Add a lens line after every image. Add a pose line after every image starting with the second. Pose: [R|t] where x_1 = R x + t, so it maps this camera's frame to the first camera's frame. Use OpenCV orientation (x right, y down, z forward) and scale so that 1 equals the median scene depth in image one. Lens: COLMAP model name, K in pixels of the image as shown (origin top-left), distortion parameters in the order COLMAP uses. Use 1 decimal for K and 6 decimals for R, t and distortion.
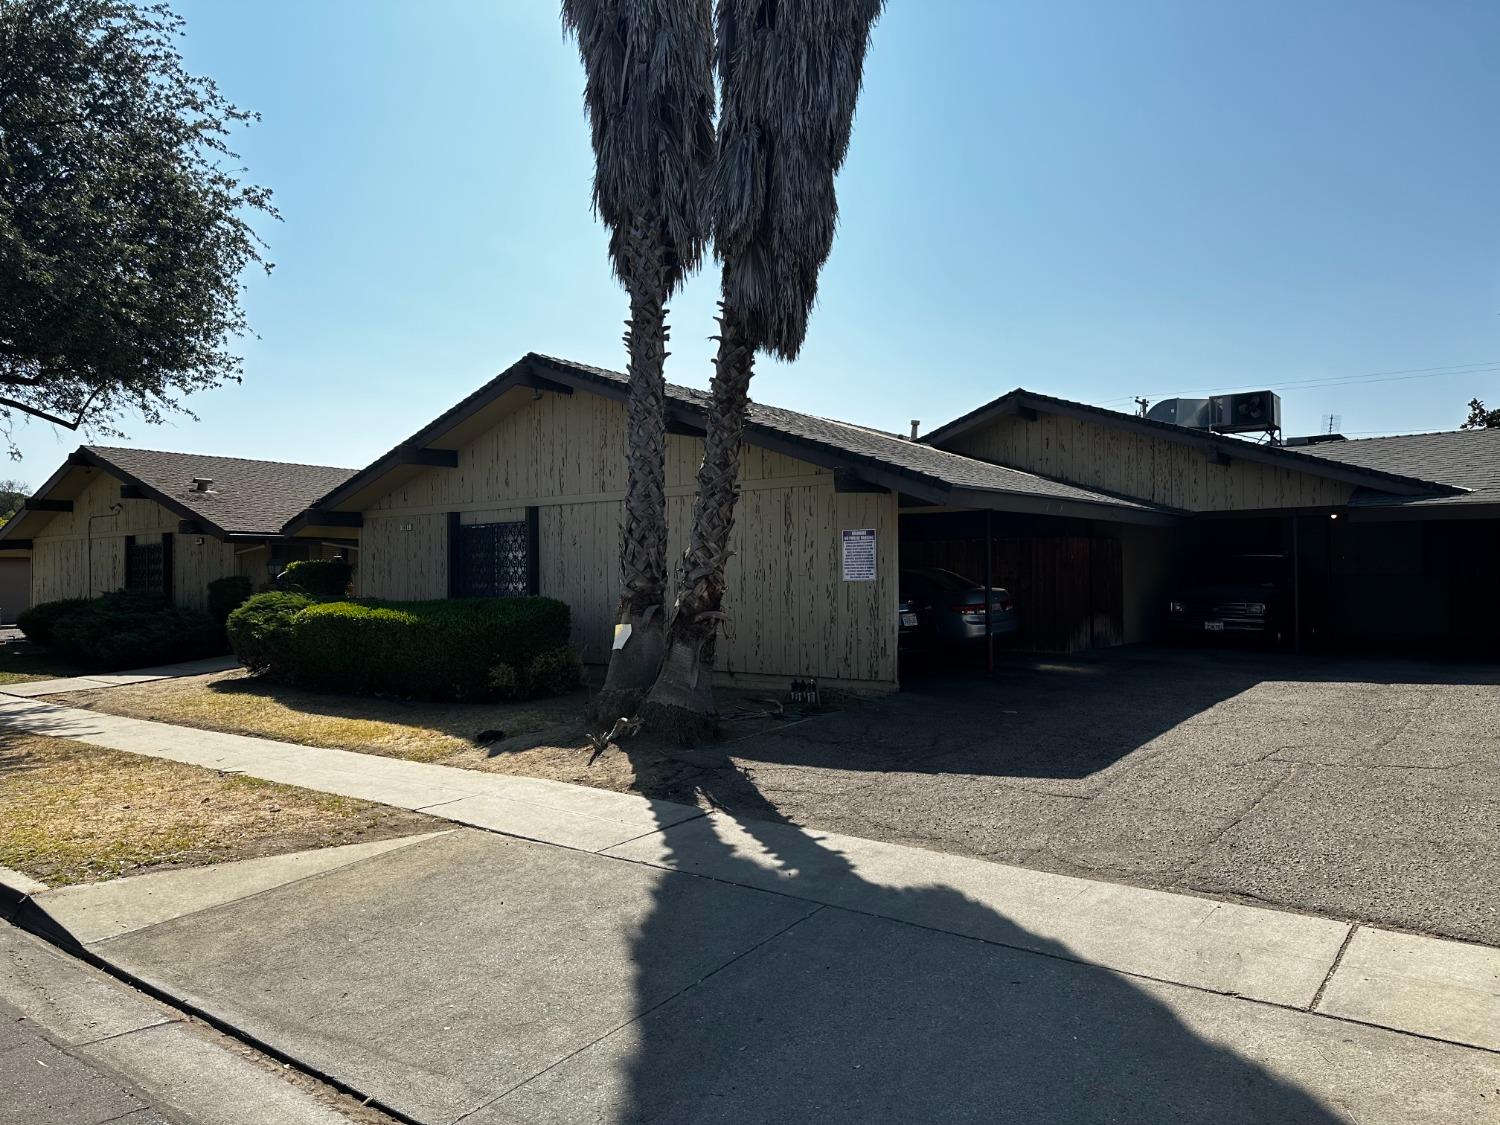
lens RADIAL K [[1036.6, 0, 744.0], [0, 1036.6, 573.4], [0, 0, 1]] dist [0.076878, -0.062309]
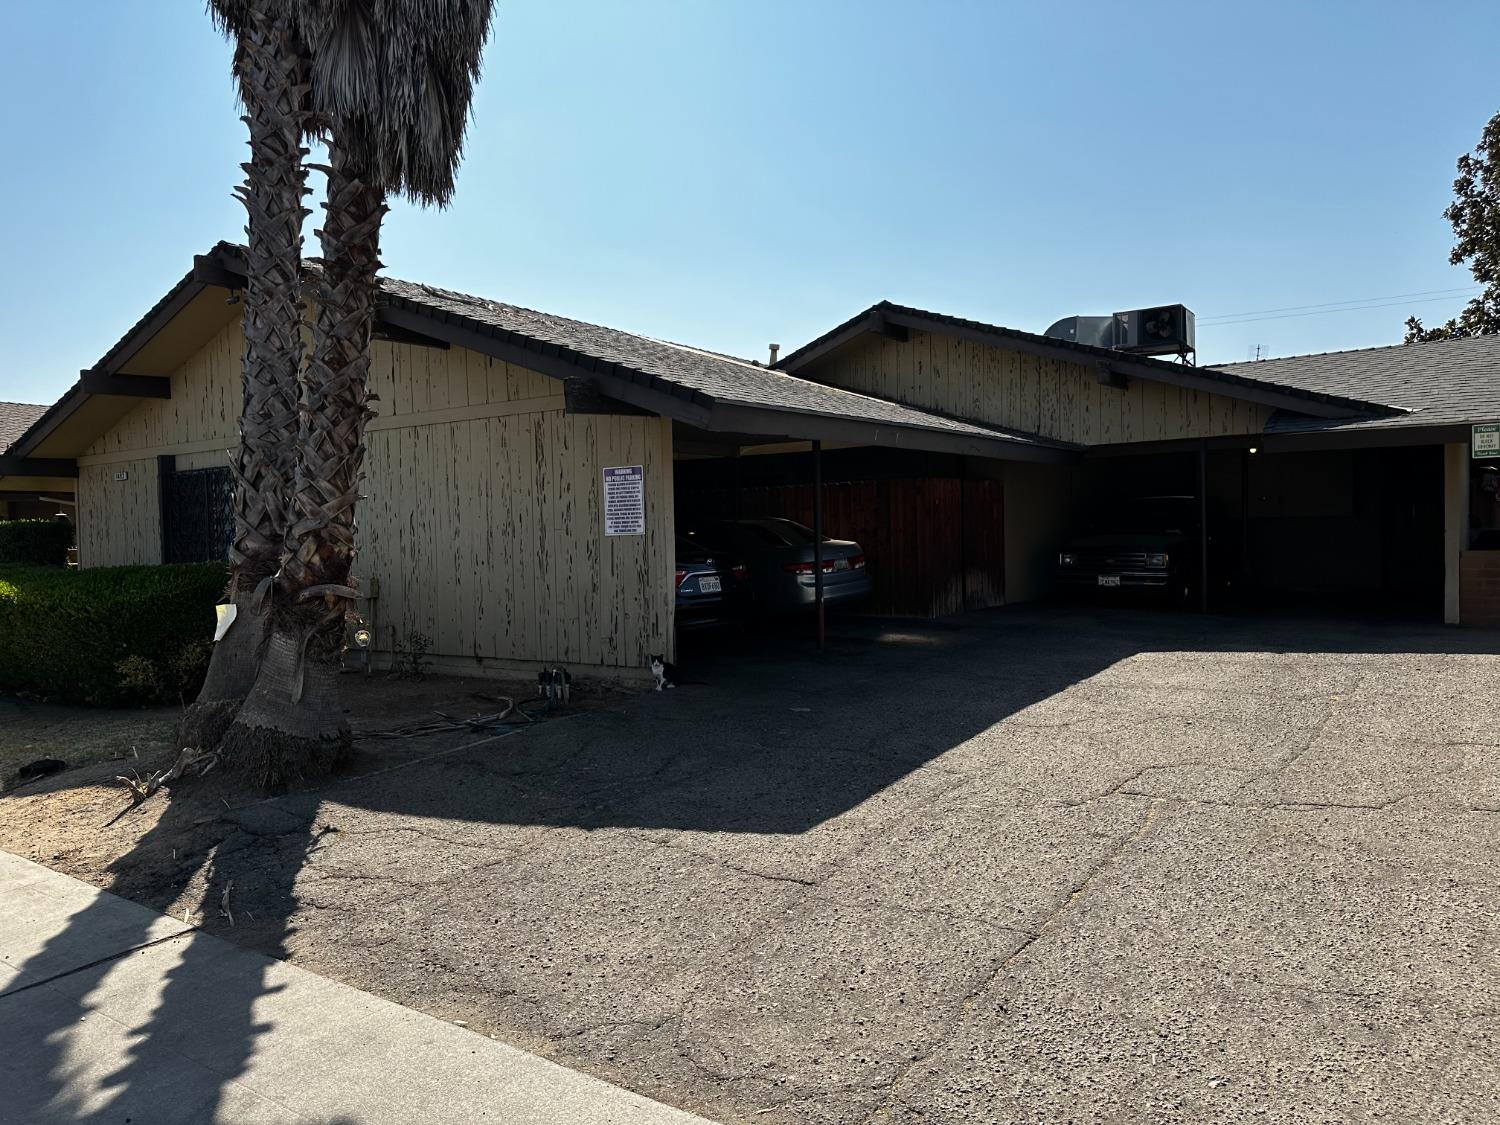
lens RADIAL K [[1036.6, 0, 741.5], [0, 1036.6, 563.1], [0, 0, 1]] dist [0.076878, -0.062309]
pose [[0.998939, -0.017276, 0.042701, 0.154475], [0.015861, 0.999321, 0.033267, 0.003674], [-0.043247, -0.032555, 0.998534, 0.234107]]
